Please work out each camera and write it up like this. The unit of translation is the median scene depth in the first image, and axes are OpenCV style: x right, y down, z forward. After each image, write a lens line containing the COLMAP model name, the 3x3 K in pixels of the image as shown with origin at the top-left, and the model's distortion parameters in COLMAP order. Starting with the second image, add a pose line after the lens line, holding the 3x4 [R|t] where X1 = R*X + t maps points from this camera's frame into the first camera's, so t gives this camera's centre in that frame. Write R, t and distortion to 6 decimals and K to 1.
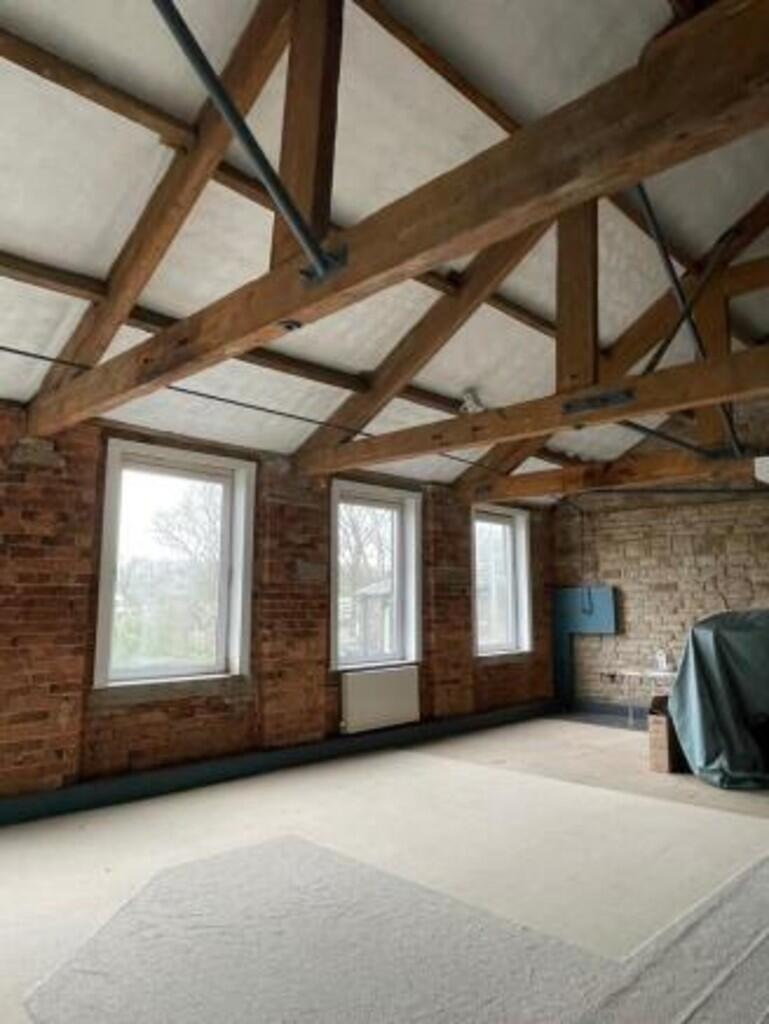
lens RADIAL K [[688.2, 0, 386.8], [0, 688.2, 515.7], [0, 0, 1]] dist [0.006803, -0.011388]
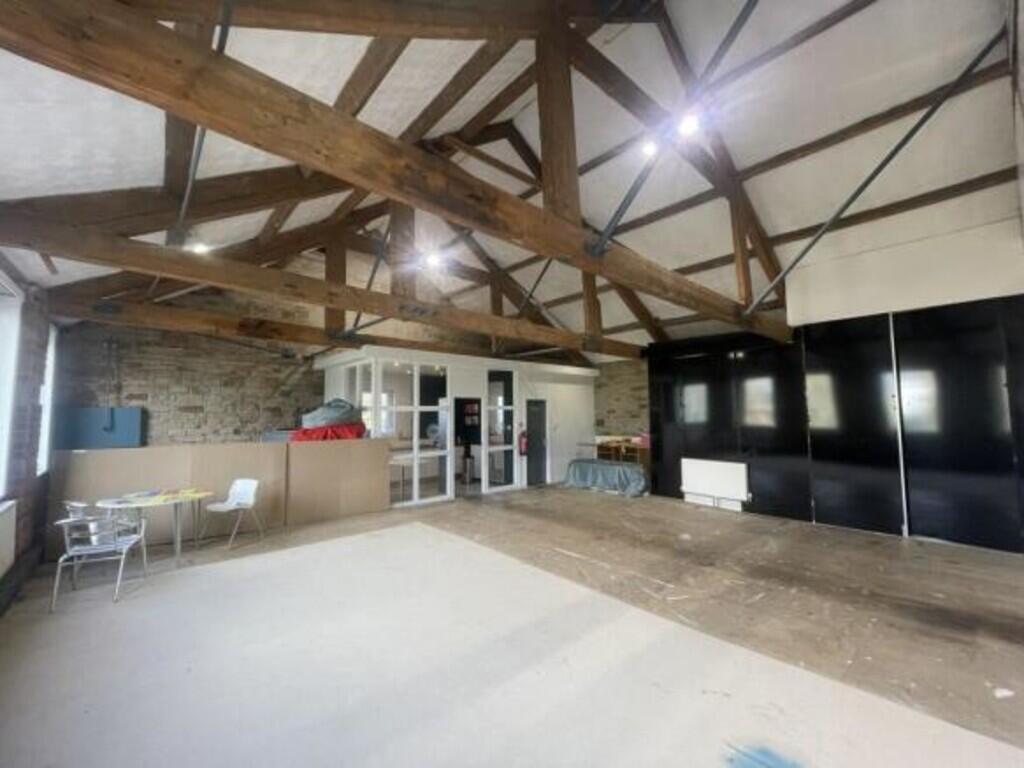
lens RADIAL K [[417.9, 0, 512.2], [0, 417.9, 383.8], [0, 0, 1]] dist [-0.002752, 0.000114]
pose [[0.063949, 0.071436, 0.995393, -0.489449], [-0.125153, 0.990134, -0.063018, 0.037472], [-0.990074, -0.120546, 0.072259, 0.430054]]
